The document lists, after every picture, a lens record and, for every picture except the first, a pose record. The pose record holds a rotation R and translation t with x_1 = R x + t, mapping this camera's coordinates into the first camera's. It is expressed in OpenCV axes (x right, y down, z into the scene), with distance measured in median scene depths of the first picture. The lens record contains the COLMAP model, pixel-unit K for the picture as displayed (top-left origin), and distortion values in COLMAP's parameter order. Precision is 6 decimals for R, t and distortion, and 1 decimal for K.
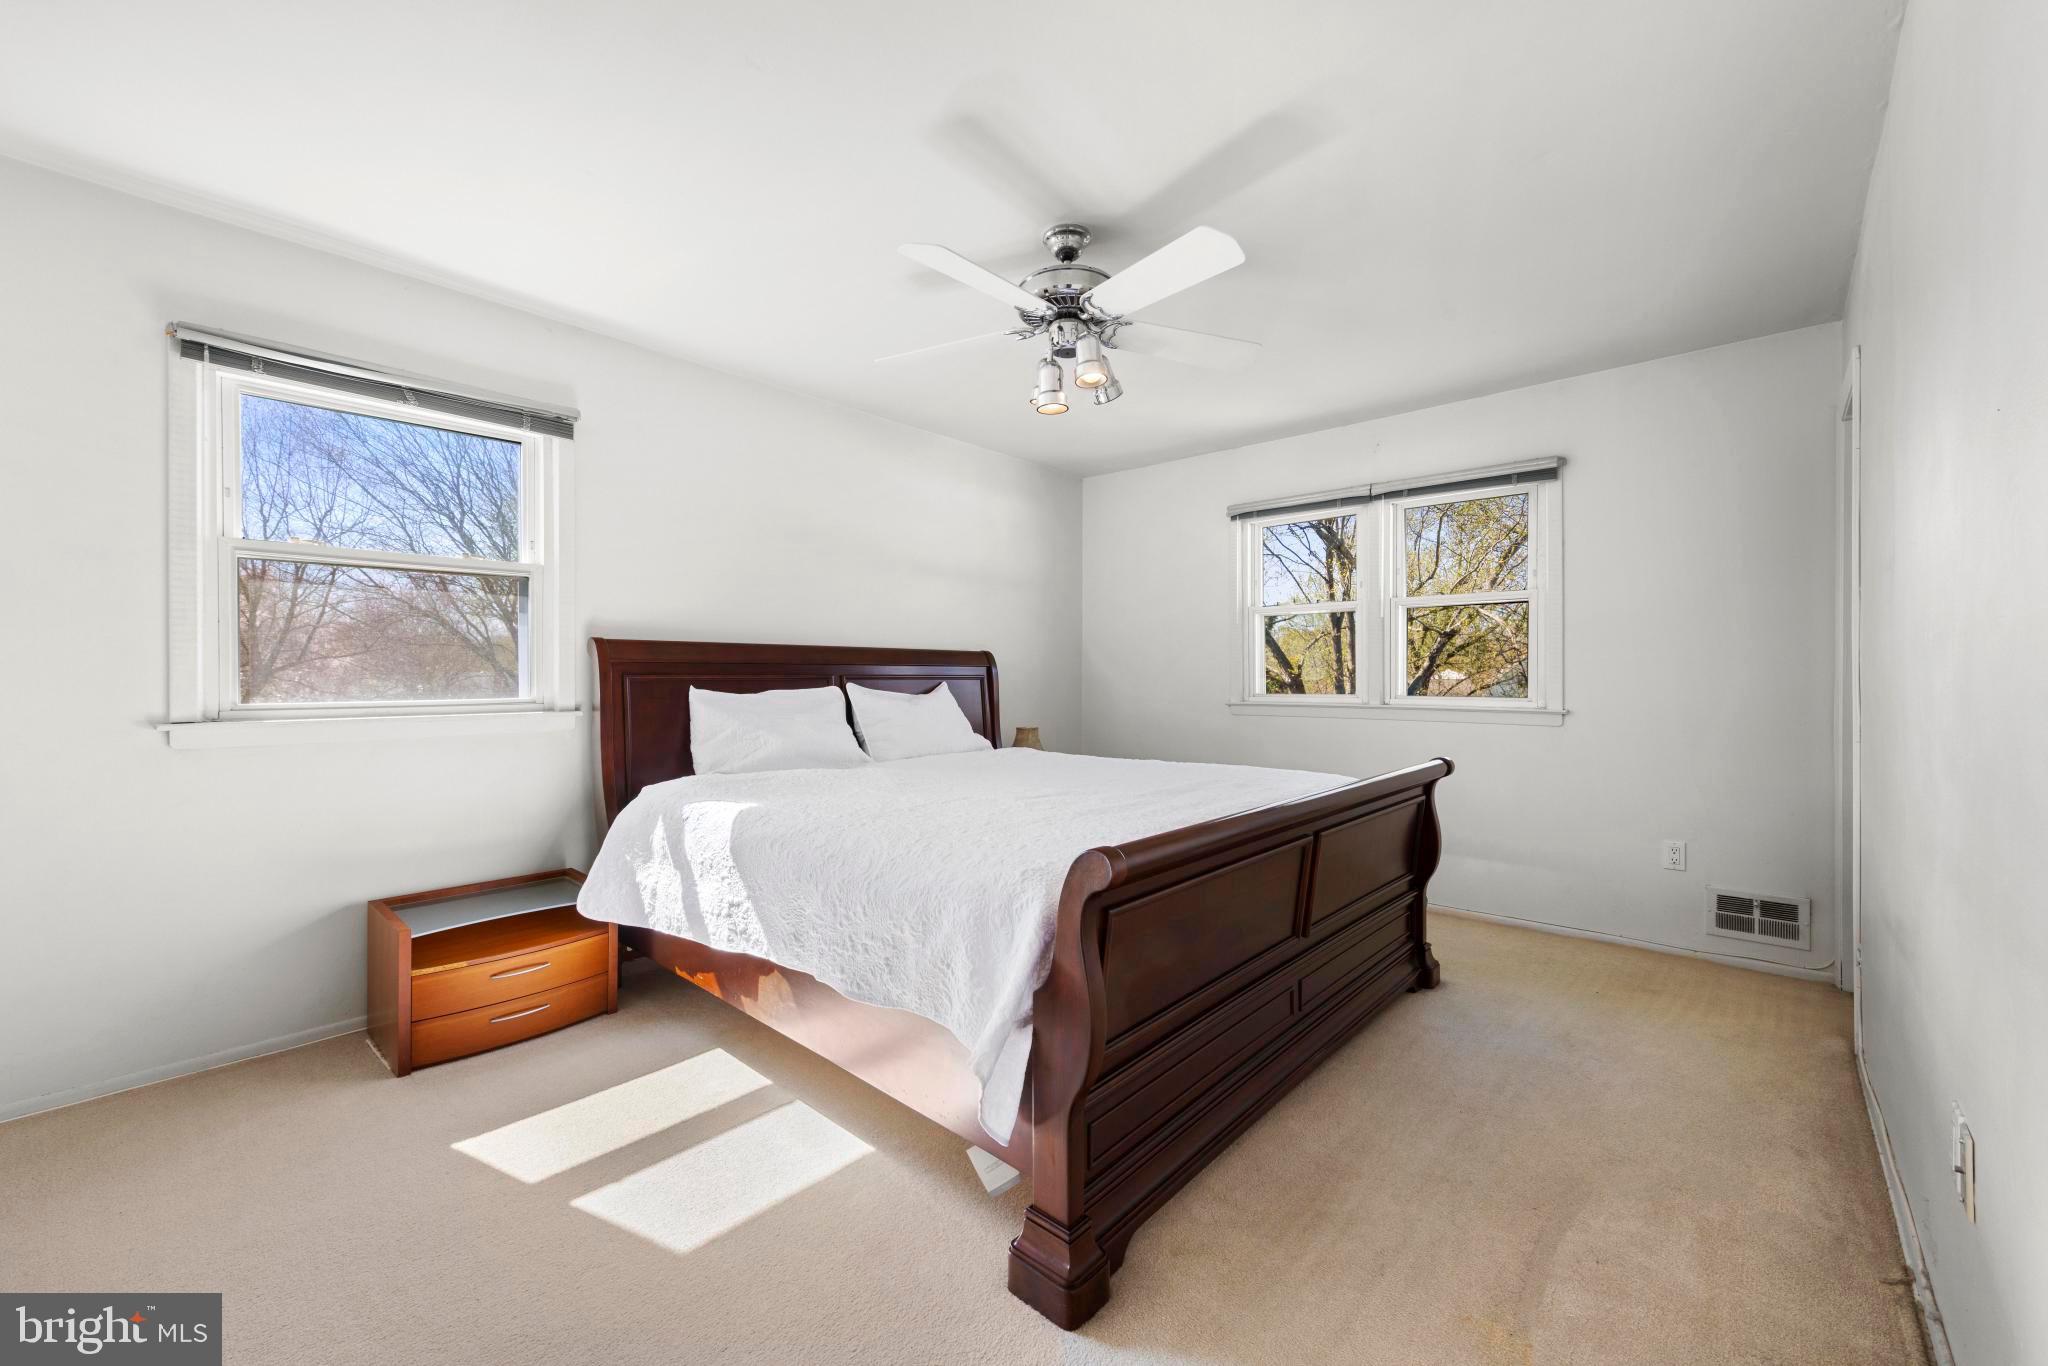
lens RADIAL K [[821.2, 0, 1031.7], [0, 821.2, 668.5], [0, 0, 1]] dist [0.000782, 0.000053]
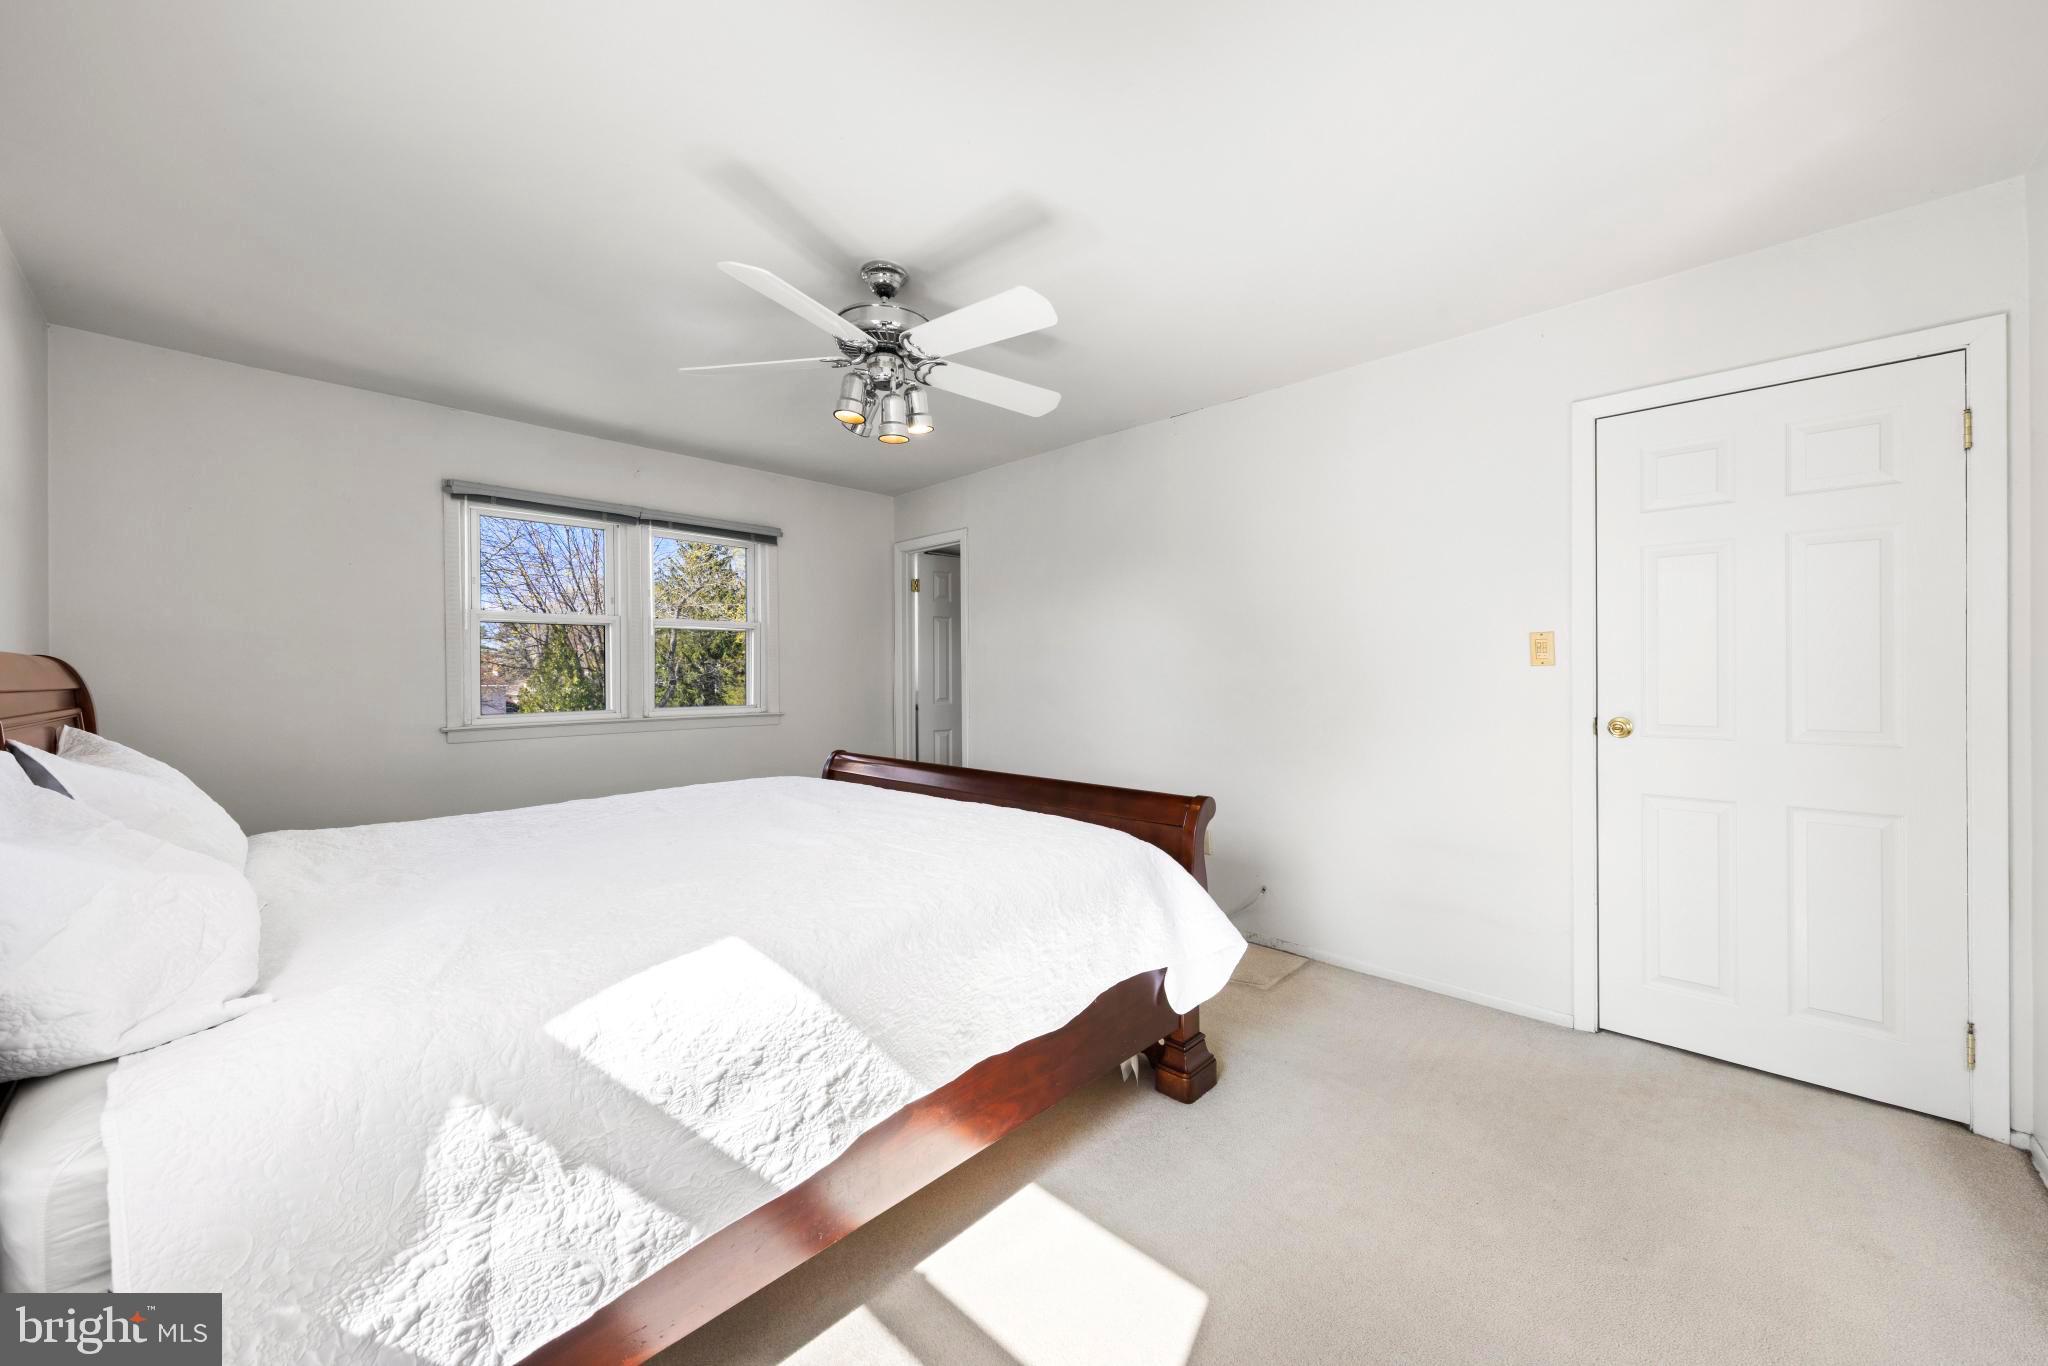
lens RADIAL K [[750.4, 0, 1025.1], [0, 750.4, 680.5], [0, 0, 1]] dist [0.000674, 0.000007]
pose [[0.017151, -0.006531, 0.999832, -0.879691], [0.002284, 0.999976, 0.006493, -0.014919], [-0.999850, 0.002172, 0.017166, 0.808995]]
